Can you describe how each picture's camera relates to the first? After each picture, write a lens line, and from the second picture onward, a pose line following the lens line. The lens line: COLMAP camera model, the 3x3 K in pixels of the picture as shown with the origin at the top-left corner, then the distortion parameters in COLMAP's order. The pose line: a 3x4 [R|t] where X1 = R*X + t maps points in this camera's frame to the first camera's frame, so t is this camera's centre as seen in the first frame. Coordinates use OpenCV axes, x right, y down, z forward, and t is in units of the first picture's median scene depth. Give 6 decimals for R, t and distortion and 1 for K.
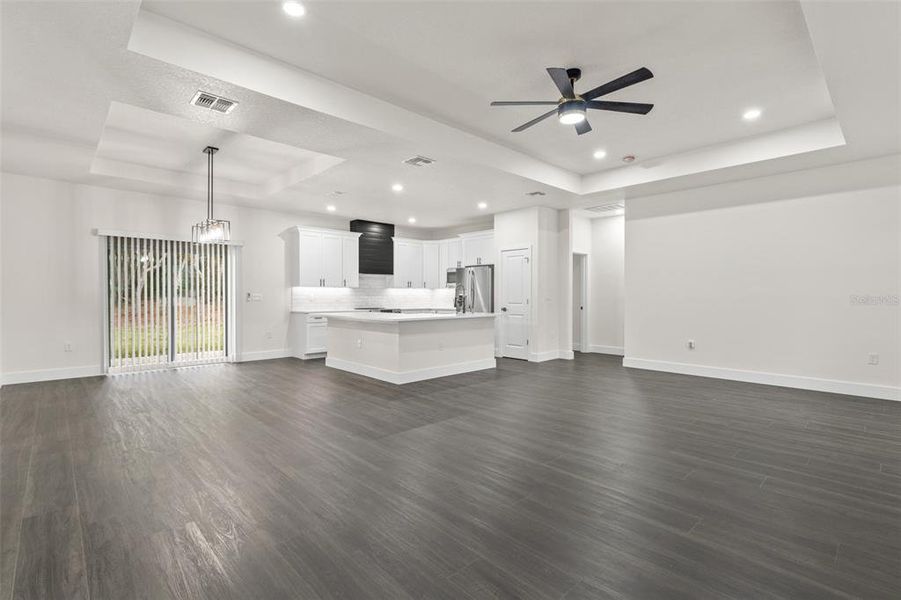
lens RADIAL K [[430.6, 0, 471.1], [0, 430.6, 301.4], [0, 0, 1]] dist [-0.001130, 0.000014]
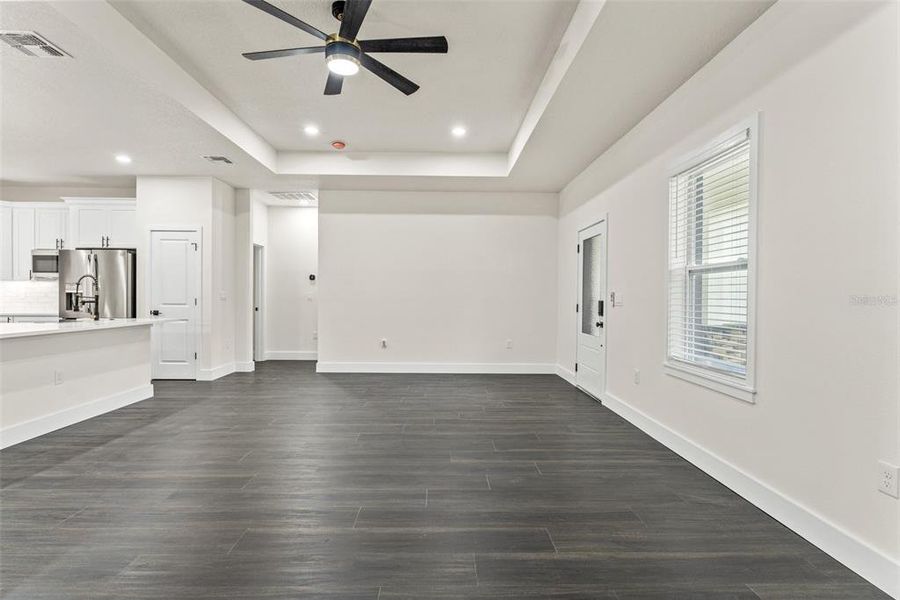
lens RADIAL K [[430.1, 0, 470.6], [0, 430.1, 301.4], [0, 0, 1]] dist [-0.001130, 0.000014]
pose [[0.692944, -0.003421, 0.720983, -0.077169], [0.002935, 0.999994, 0.001924, -0.000250], [-0.720986, 0.000783, 0.692950, 0.134474]]
